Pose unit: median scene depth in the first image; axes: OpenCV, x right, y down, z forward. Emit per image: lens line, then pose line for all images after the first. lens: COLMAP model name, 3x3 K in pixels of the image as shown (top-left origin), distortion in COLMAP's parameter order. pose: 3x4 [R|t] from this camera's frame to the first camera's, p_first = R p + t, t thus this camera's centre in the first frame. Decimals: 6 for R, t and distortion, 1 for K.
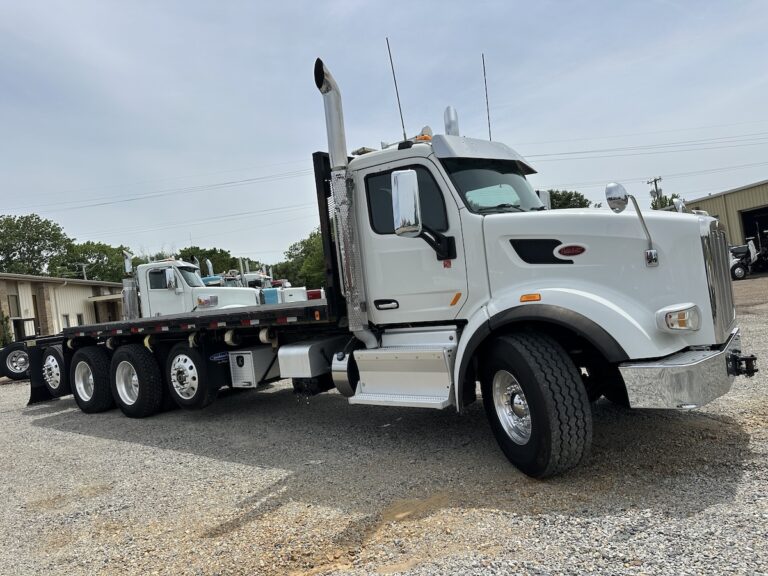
lens RADIAL K [[552.4, 0, 413.9], [0, 552.4, 303.8], [0, 0, 1]] dist [0.028628, -0.033349]
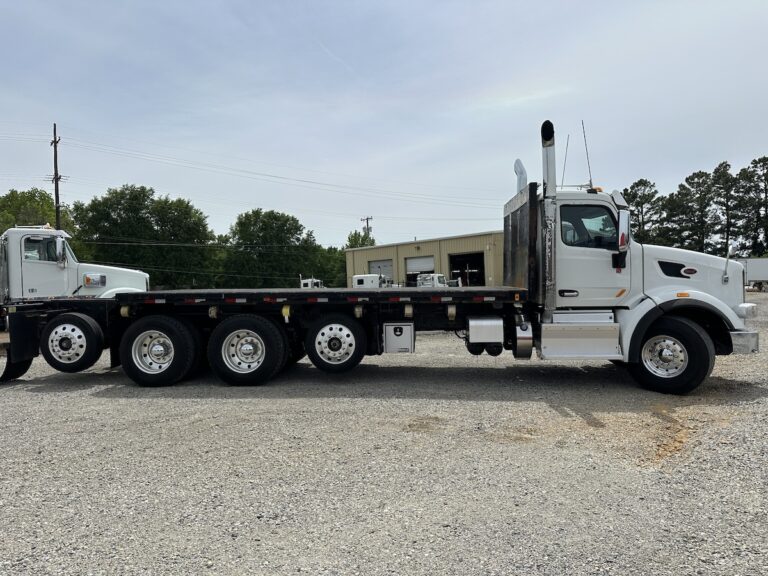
lens RADIAL K [[552.4, 0, 369.4], [0, 552.4, 299.2], [0, 0, 1]] dist [0.028628, -0.033349]
pose [[0.855638, 0.084794, 0.510581, -1.256812], [-0.064334, 0.996262, -0.057641, 0.136260], [-0.513561, 0.016472, 0.857895, -0.003924]]
